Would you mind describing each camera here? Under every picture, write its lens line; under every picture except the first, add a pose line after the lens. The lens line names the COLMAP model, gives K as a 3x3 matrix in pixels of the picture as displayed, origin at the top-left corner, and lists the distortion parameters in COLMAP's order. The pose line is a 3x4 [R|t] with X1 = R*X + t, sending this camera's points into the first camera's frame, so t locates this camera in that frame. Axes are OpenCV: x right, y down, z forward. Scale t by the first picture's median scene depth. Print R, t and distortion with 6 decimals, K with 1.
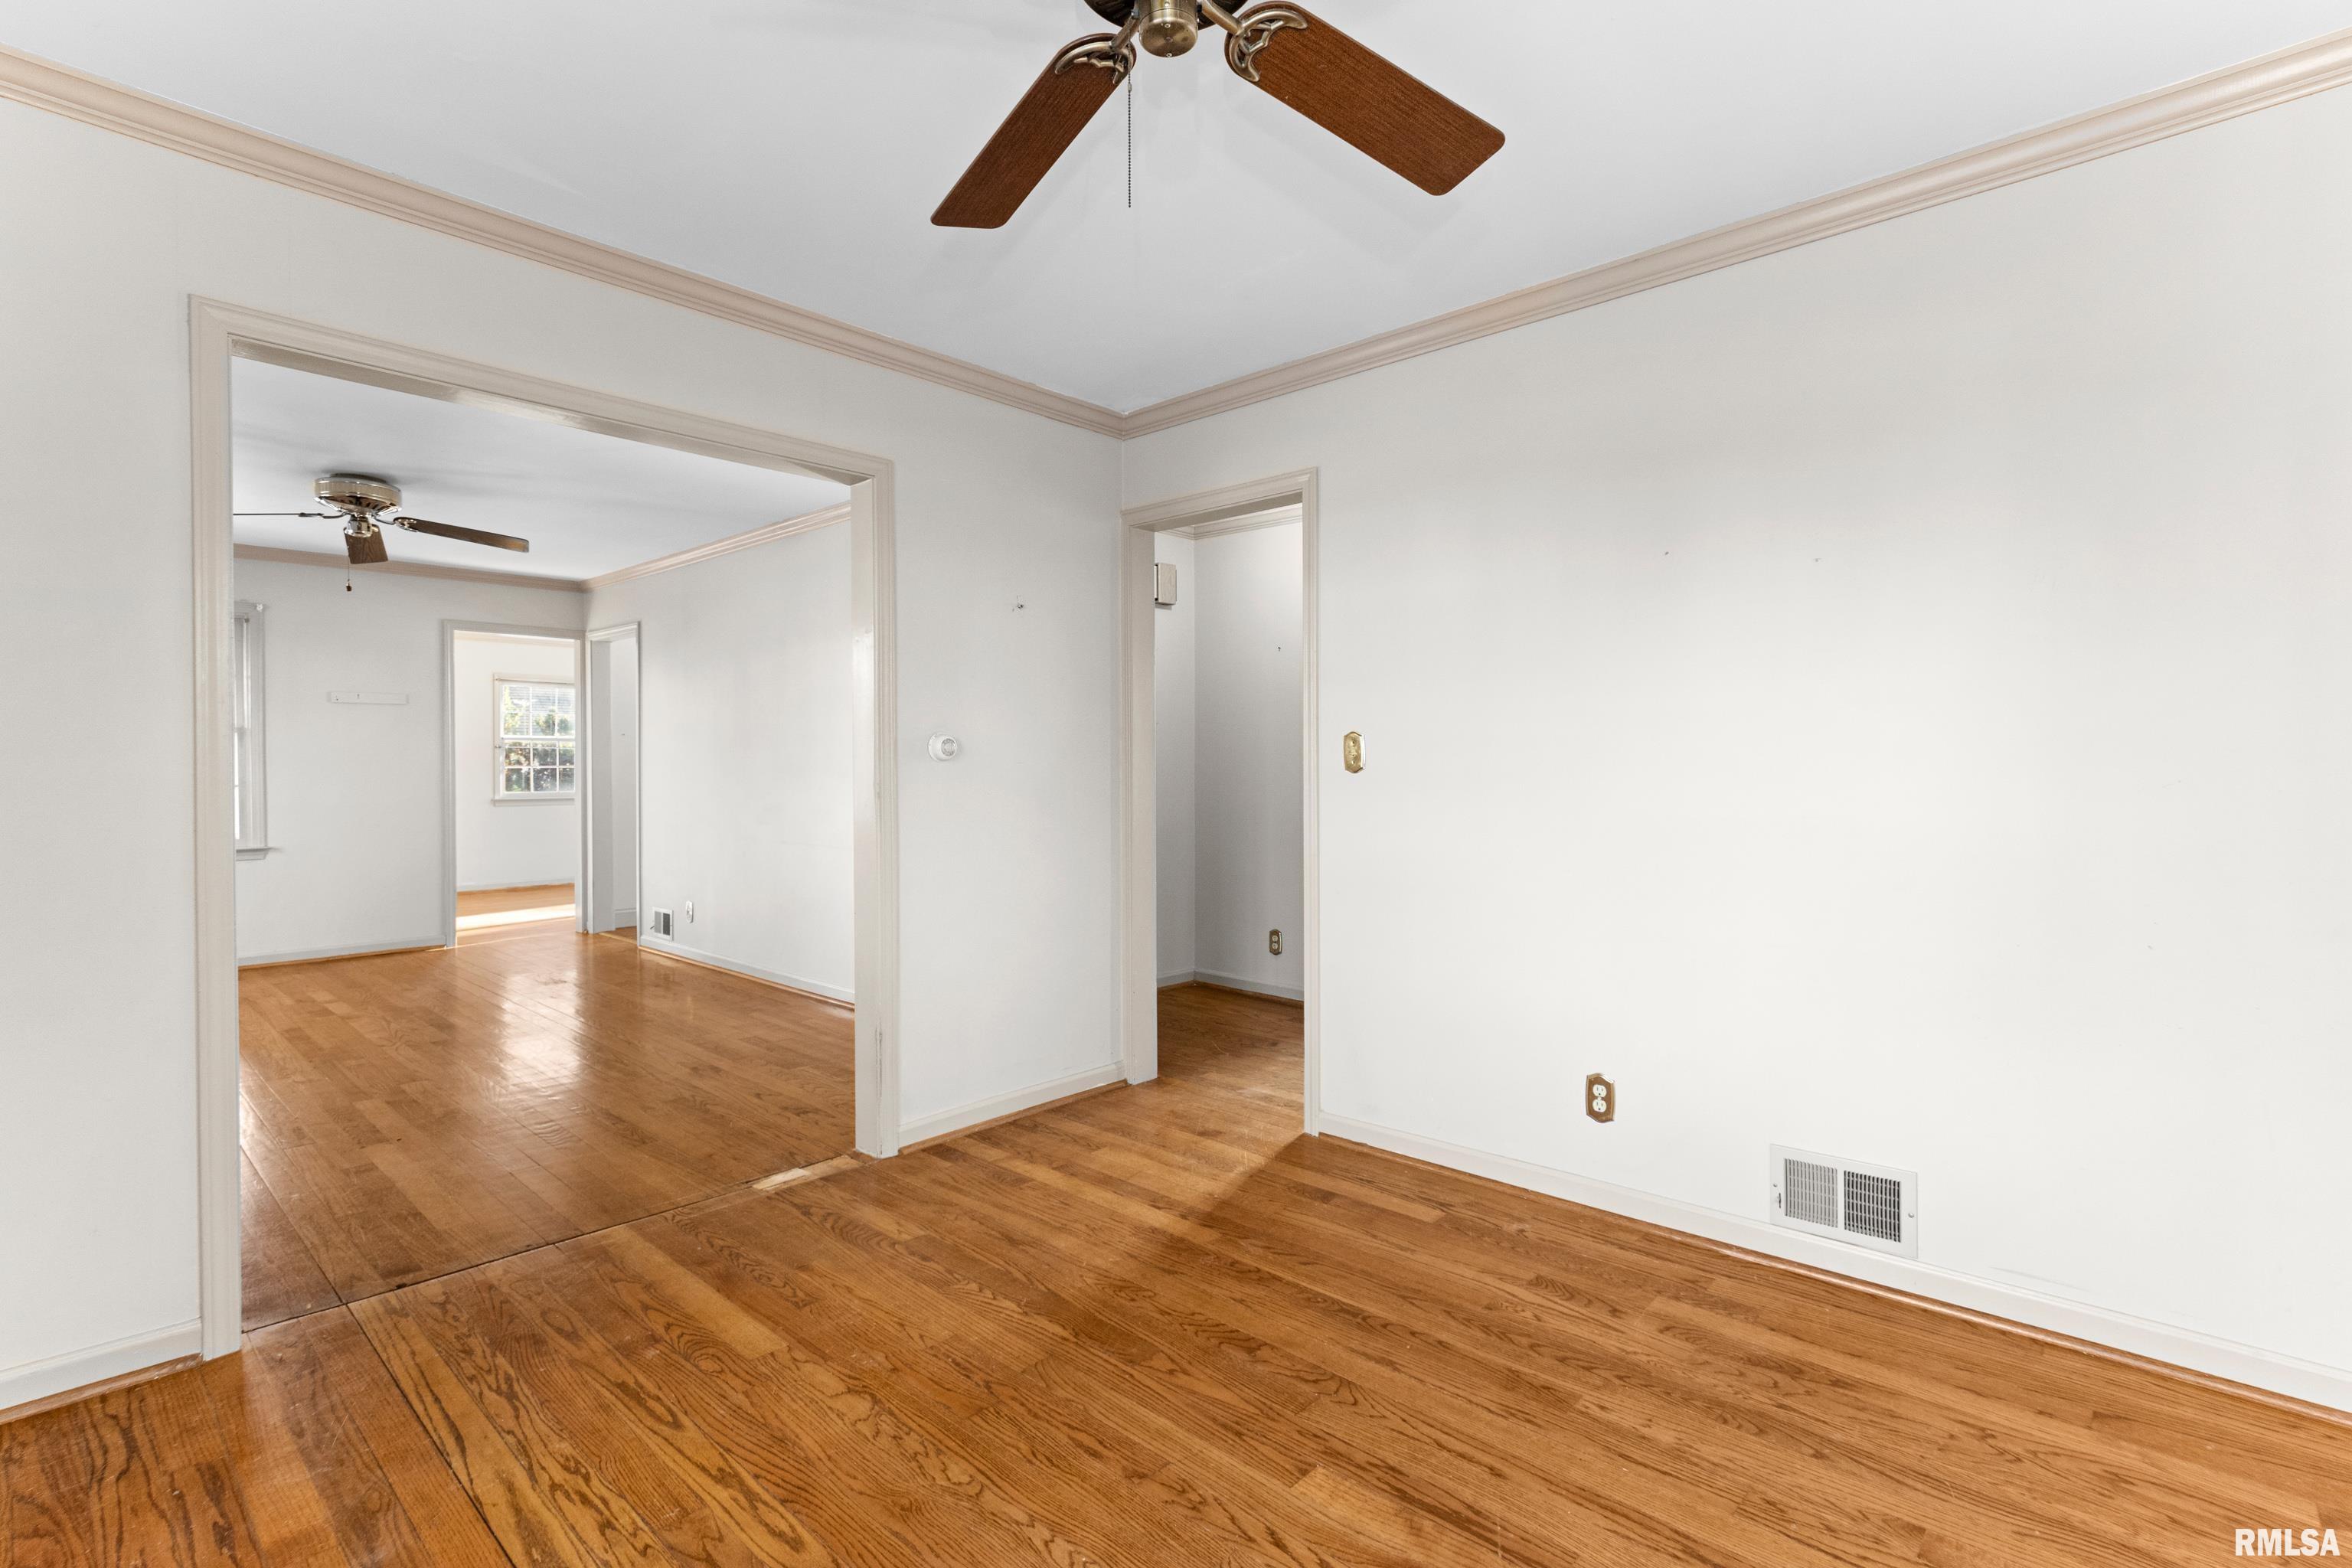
lens RADIAL K [[1100.1, 0, 1160.4], [0, 1100.1, 773.5], [0, 0, 1]] dist [0.001487, -0.001764]
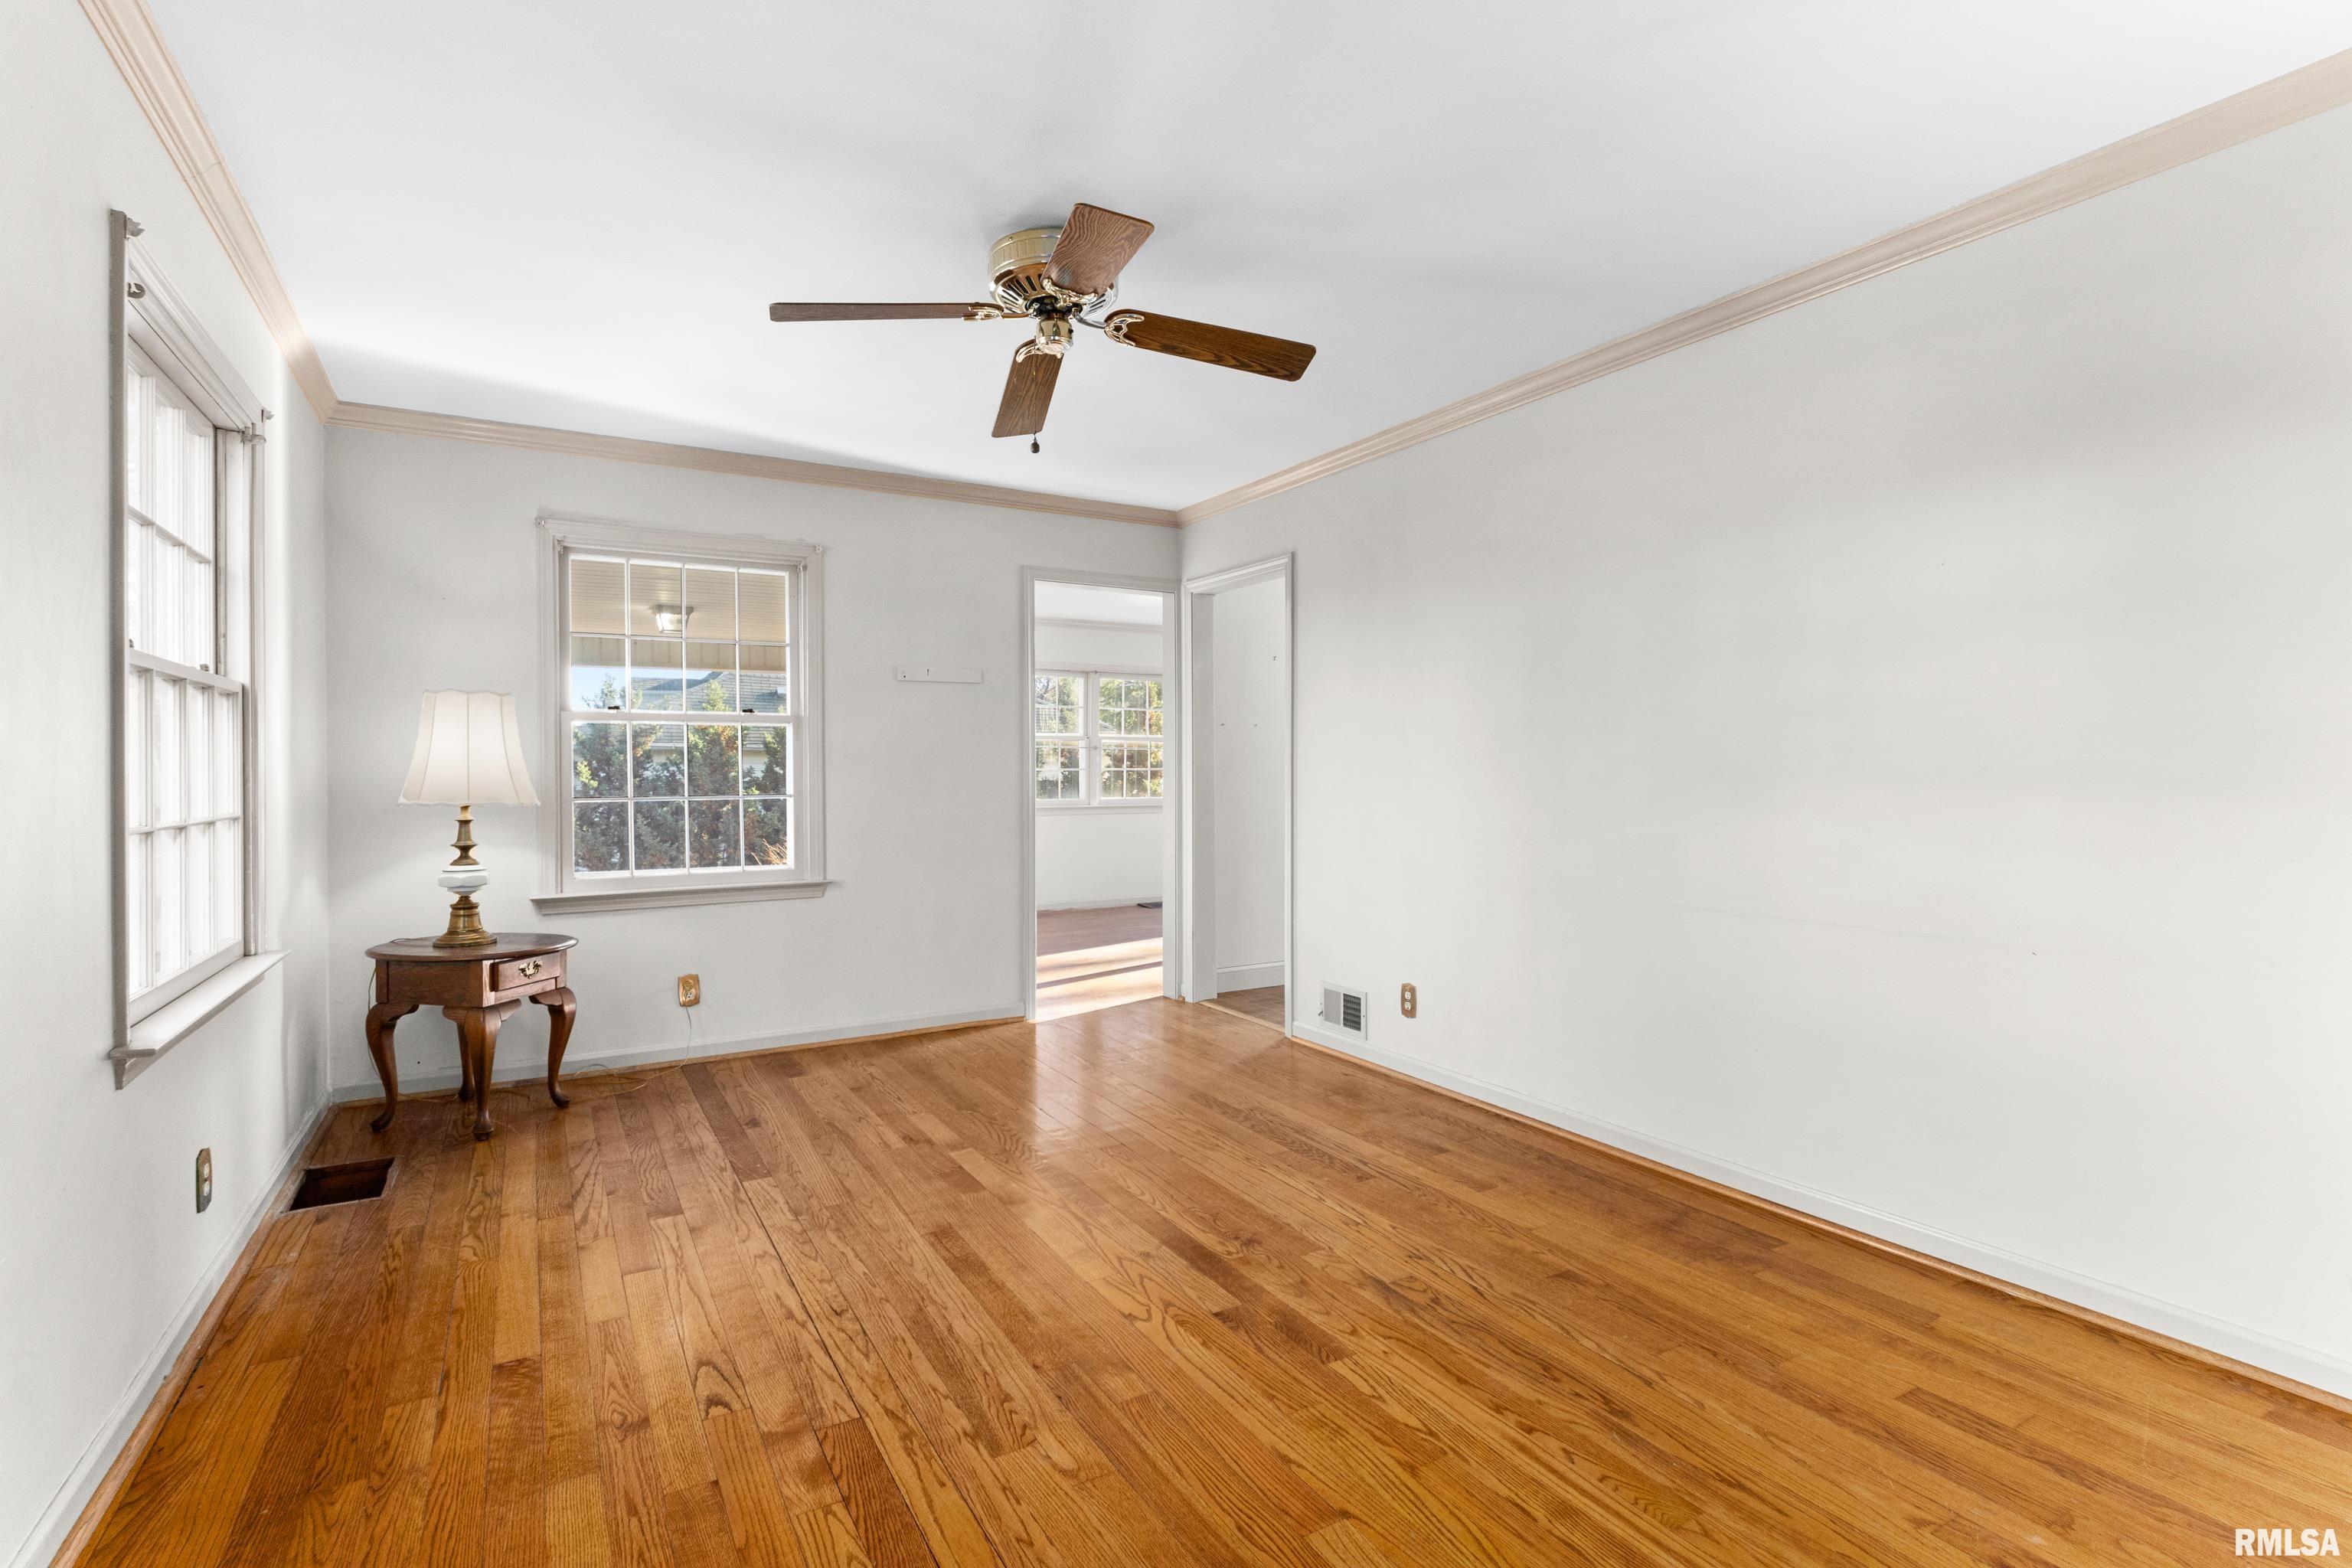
lens RADIAL K [[1100.1, 0, 1160.4], [0, 1100.1, 773.5], [0, 0, 1]] dist [0.001487, -0.001764]
pose [[0.957438, -0.001117, -0.288636, -1.001010], [0.000343, 0.999996, -0.002730, -0.004712], [0.288638, 0.002515, 0.957435, 0.943385]]
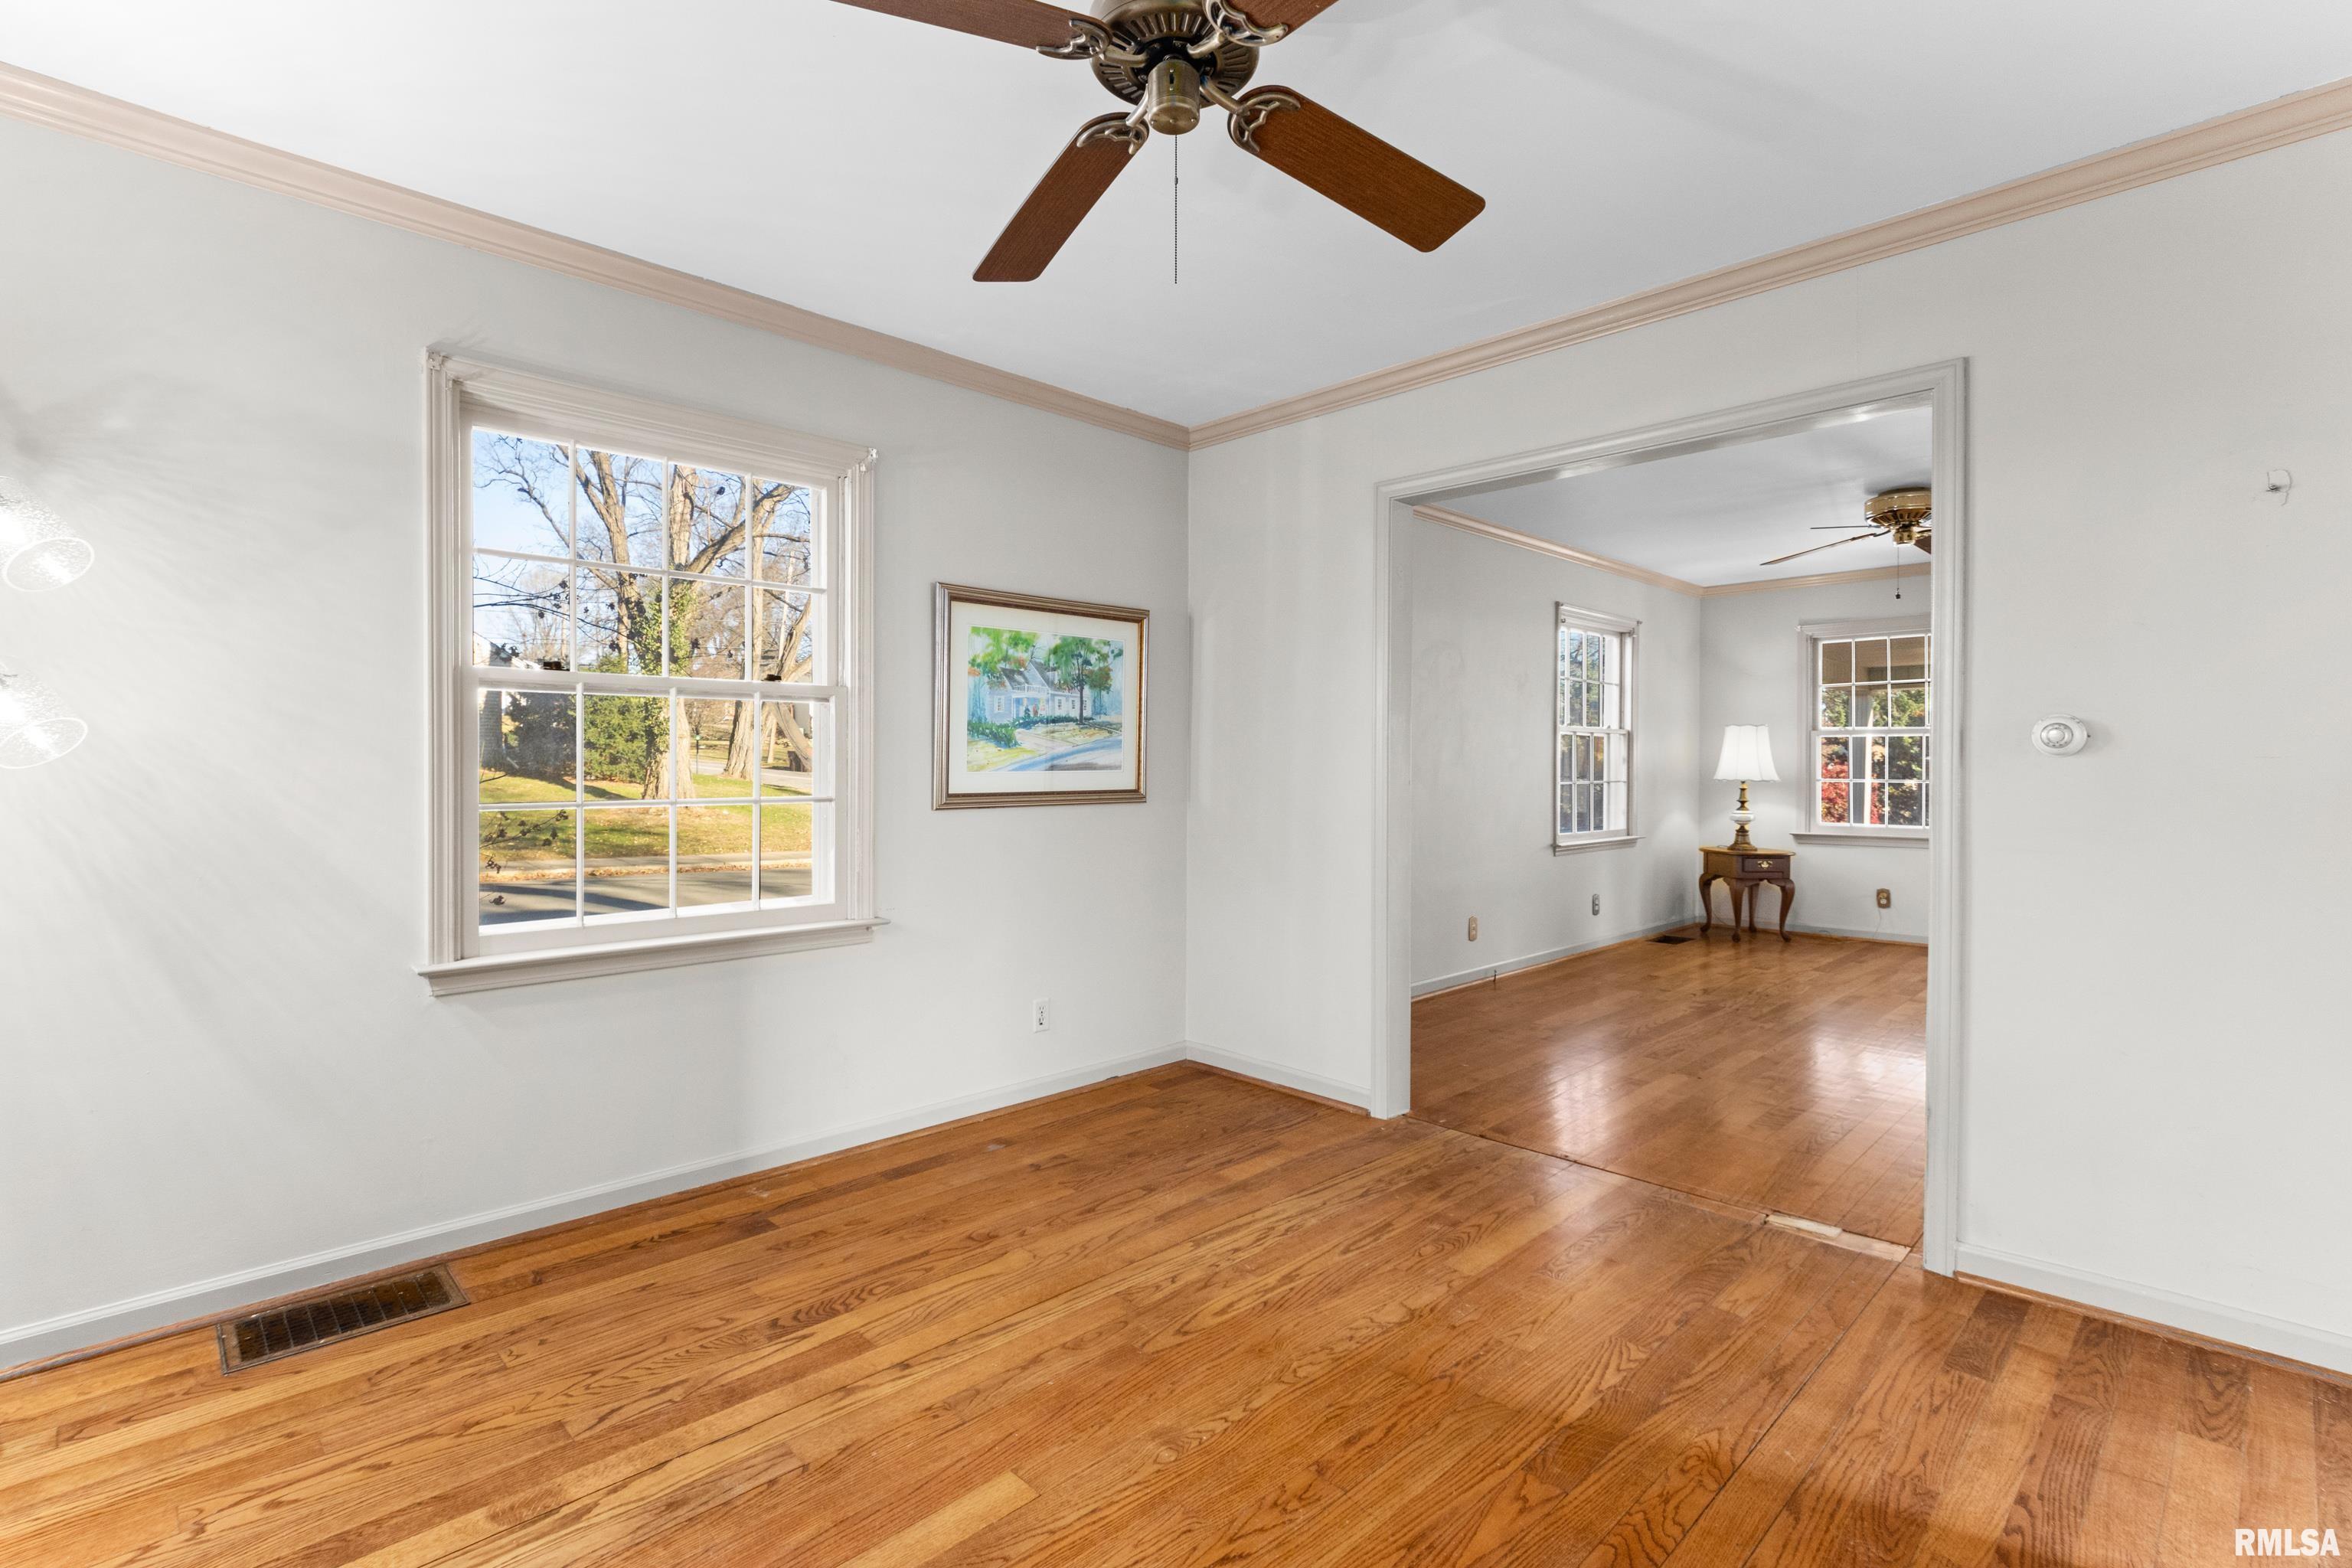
lens RADIAL K [[1100.1, 0, 1160.4], [0, 1100.1, 773.5], [0, 0, 1]] dist [0.001487, -0.001764]
pose [[-0.043889, 0.009251, -0.998994, 0.712097], [-0.007122, 0.999929, 0.009573, -0.003763], [0.999011, 0.007535, -0.043820, 0.646810]]
